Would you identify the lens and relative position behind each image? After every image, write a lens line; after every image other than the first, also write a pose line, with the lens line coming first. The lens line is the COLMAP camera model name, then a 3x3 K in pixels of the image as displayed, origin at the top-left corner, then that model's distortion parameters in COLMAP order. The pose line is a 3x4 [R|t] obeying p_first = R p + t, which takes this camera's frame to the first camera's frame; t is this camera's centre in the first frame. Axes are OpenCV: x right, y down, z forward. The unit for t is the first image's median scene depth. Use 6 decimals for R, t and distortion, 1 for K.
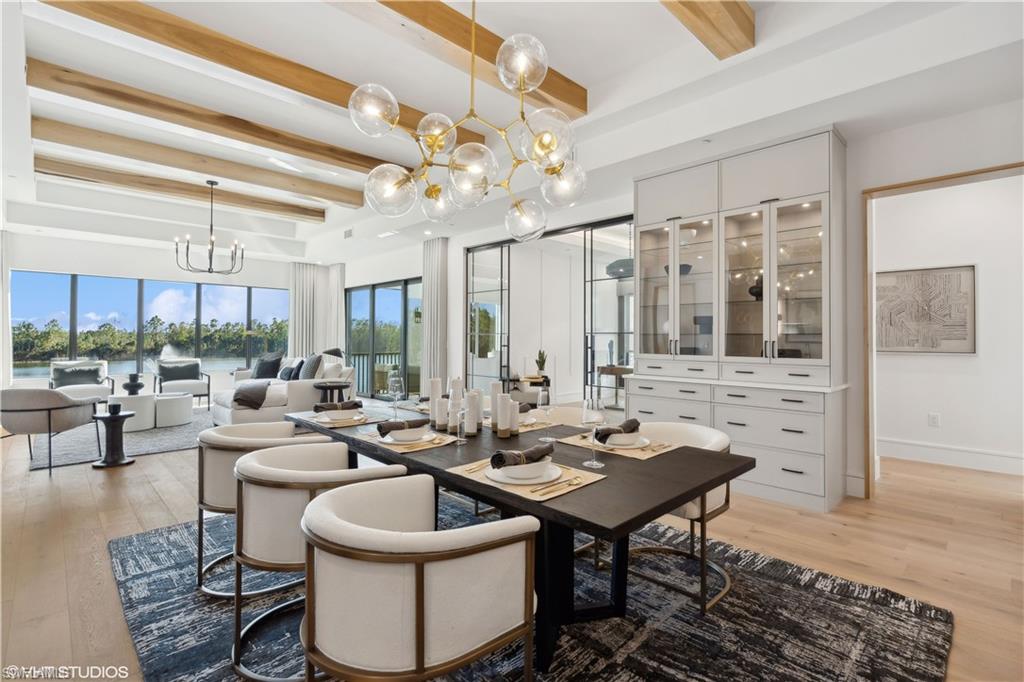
lens RADIAL K [[472.2, 0, 511.6], [0, 472.2, 337.9], [0, 0, 1]] dist [-0.006118, -0.000639]
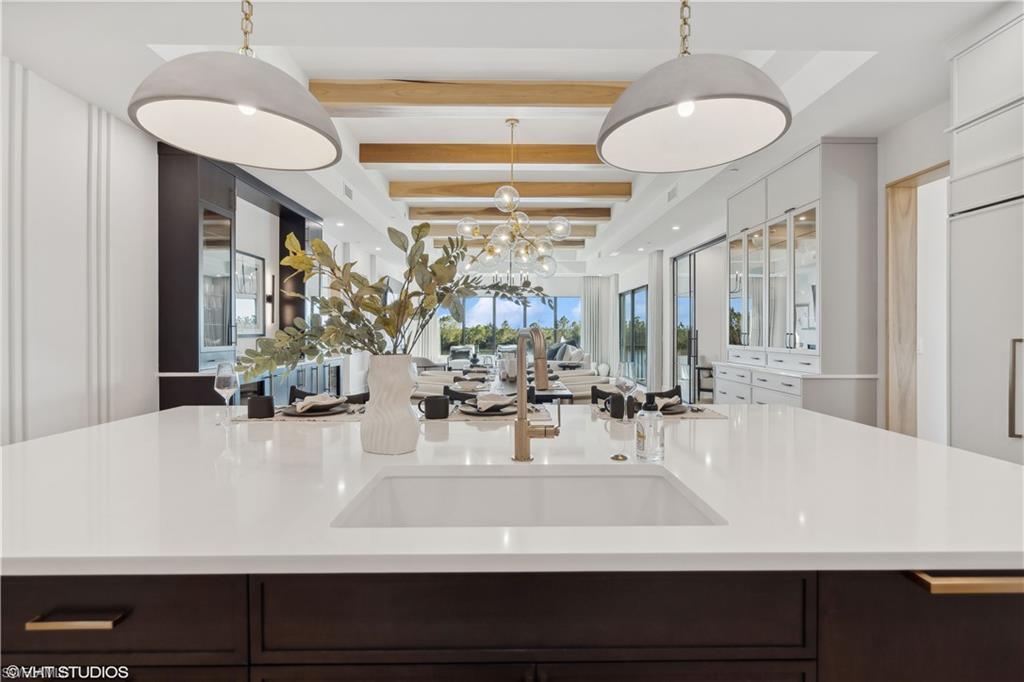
lens RADIAL K [[472.2, 0, 515.0], [0, 472.2, 335.9], [0, 0, 1]] dist [-0.006118, -0.000639]
pose [[0.721029, 0.003303, -0.692897, 0.432015], [0.000573, 0.999985, 0.005362, 0.001077], [0.692904, -0.004263, 0.721017, -0.134697]]
